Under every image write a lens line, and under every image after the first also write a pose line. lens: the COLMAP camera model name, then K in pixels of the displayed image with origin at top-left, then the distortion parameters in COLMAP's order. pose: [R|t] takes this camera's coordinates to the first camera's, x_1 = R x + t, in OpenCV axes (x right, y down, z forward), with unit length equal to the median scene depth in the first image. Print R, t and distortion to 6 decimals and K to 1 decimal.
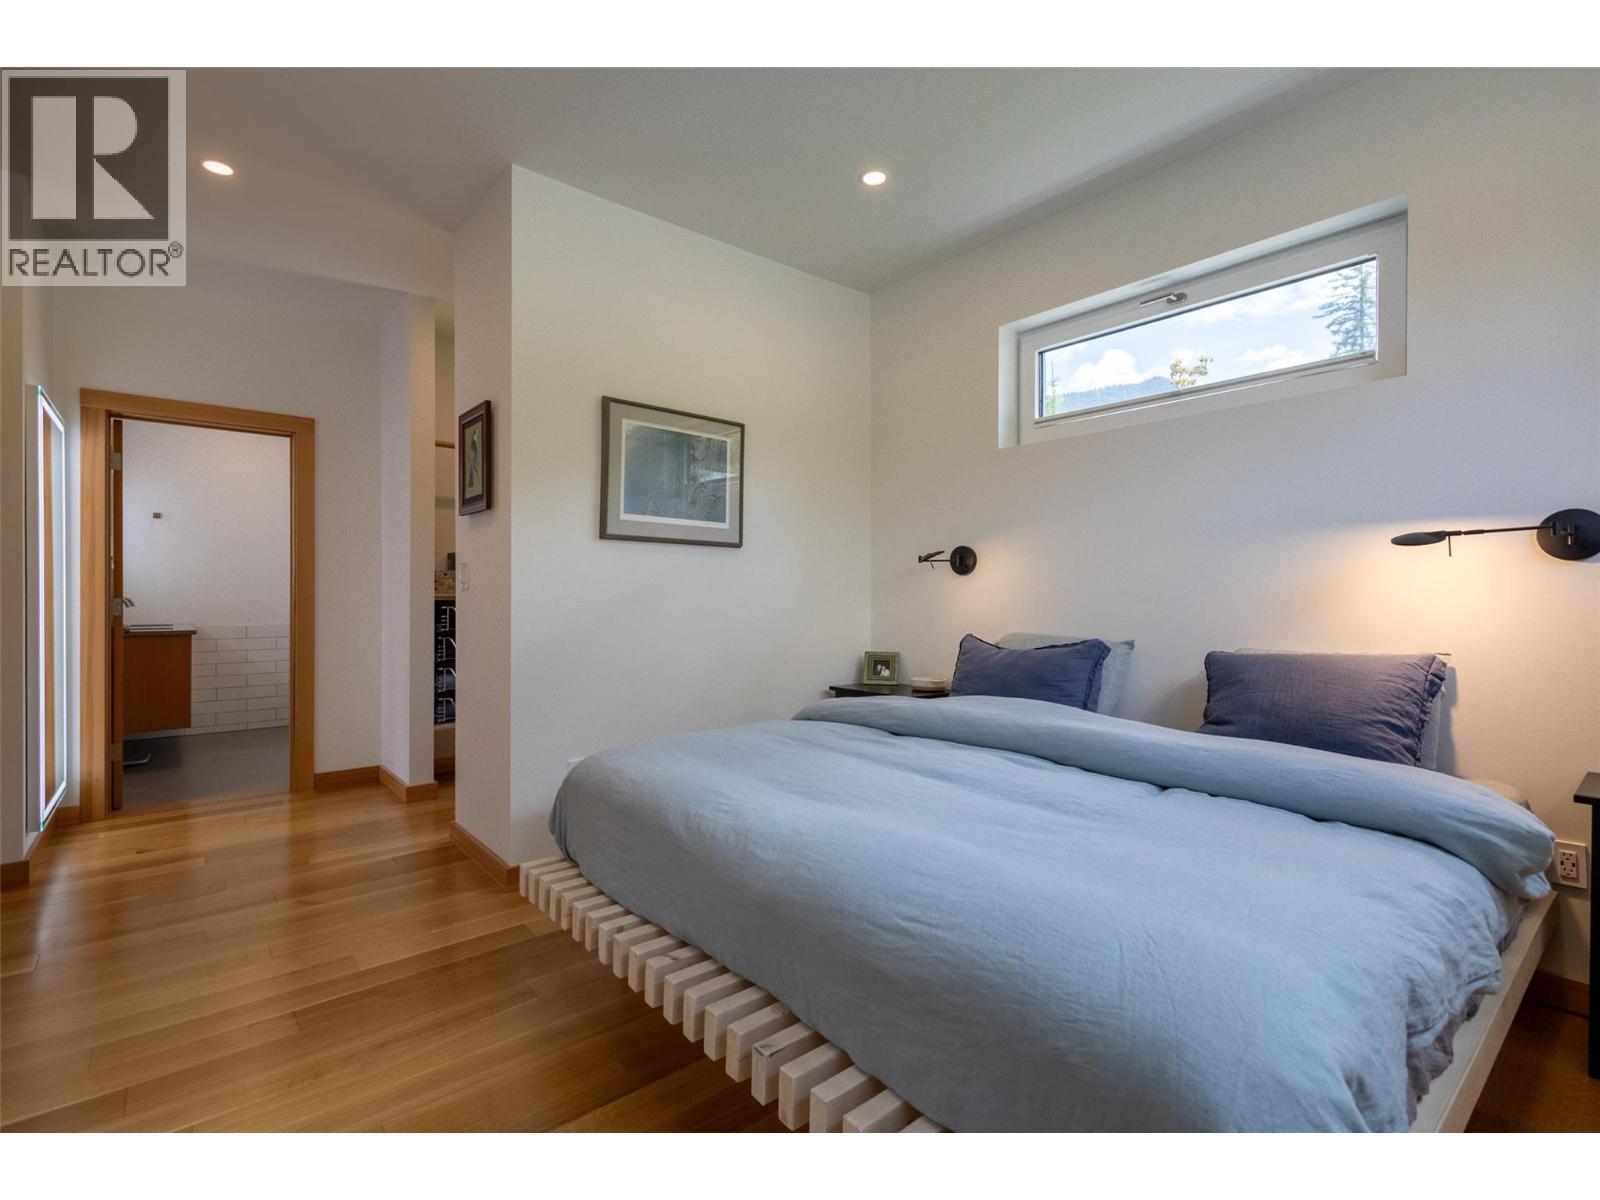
lens RADIAL K [[743.1, 0, 804.1], [0, 743.1, 602.0], [0, 0, 1]] dist [0.000494, 0.000039]
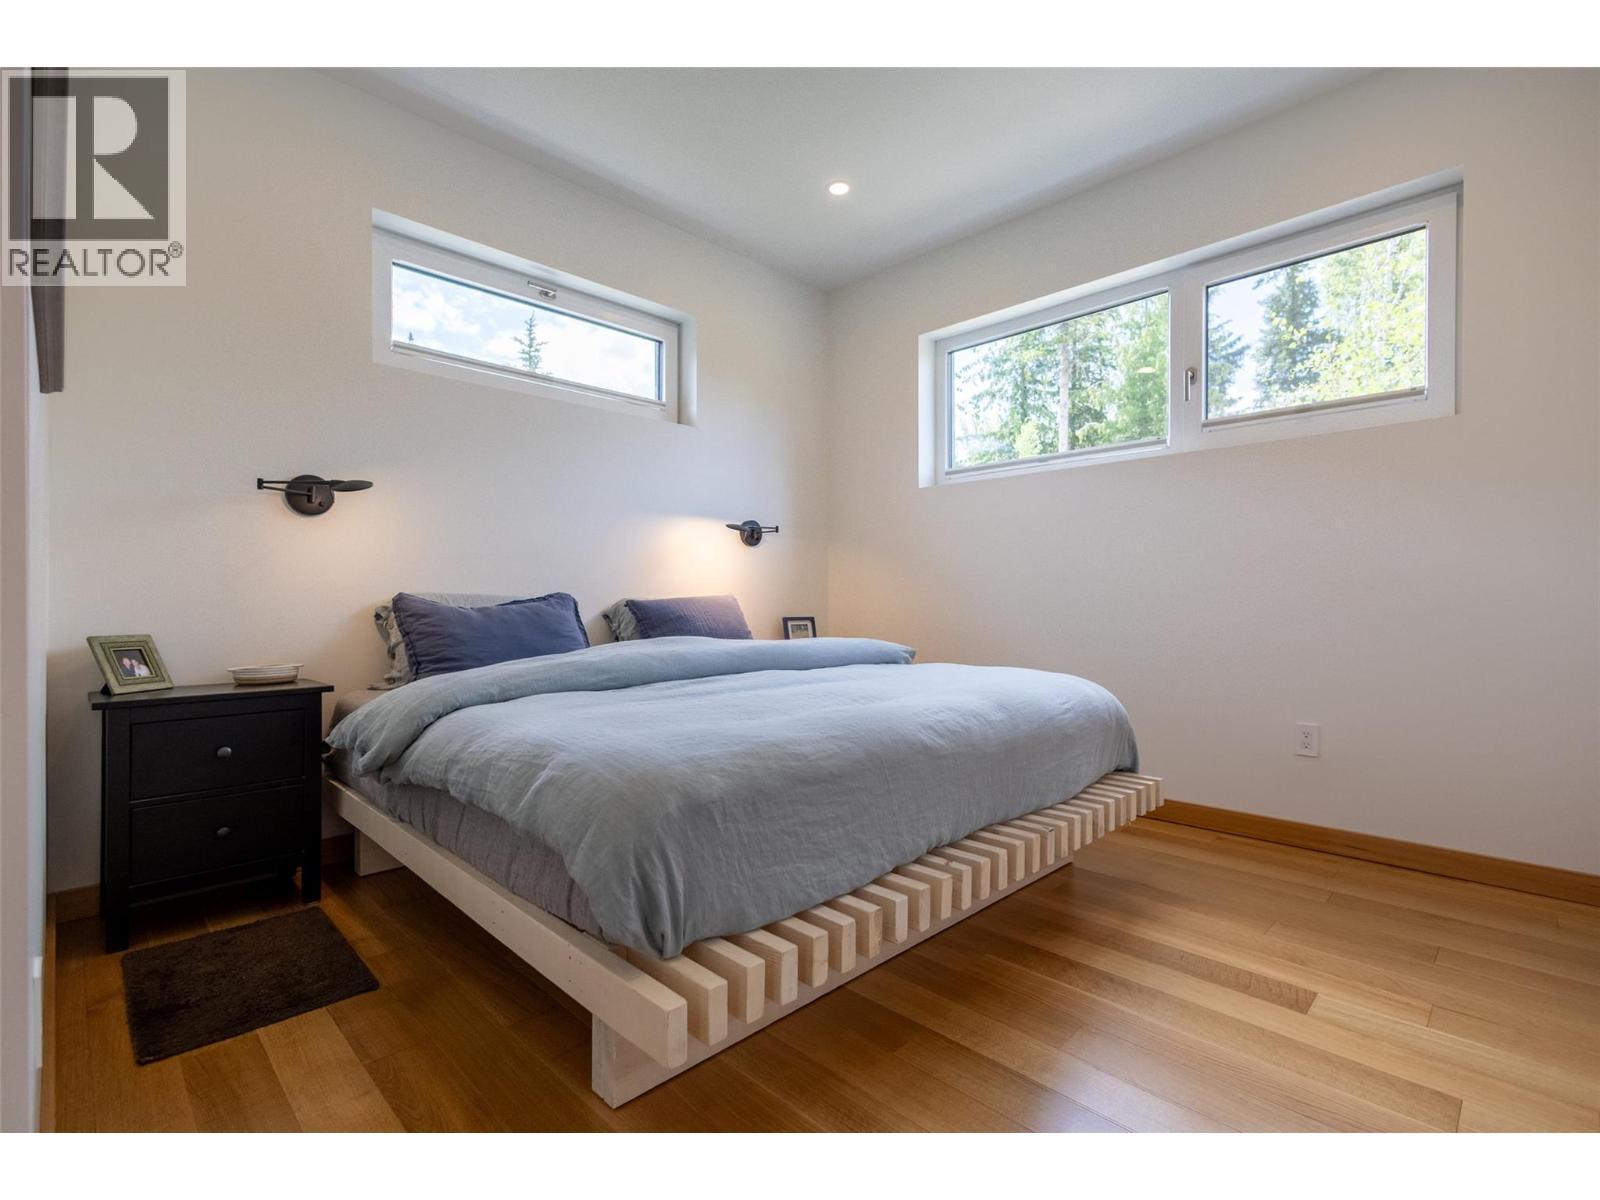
lens RADIAL K [[743.1, 0, 804.3], [0, 743.1, 596.6], [0, 0, 1]] dist [0.000494, 0.000039]
pose [[-0.087693, 0.002891, 0.996143, -0.660469], [0.009644, 0.999951, -0.002053, 0.058785], [-0.996101, 0.009427, -0.087716, 0.711308]]
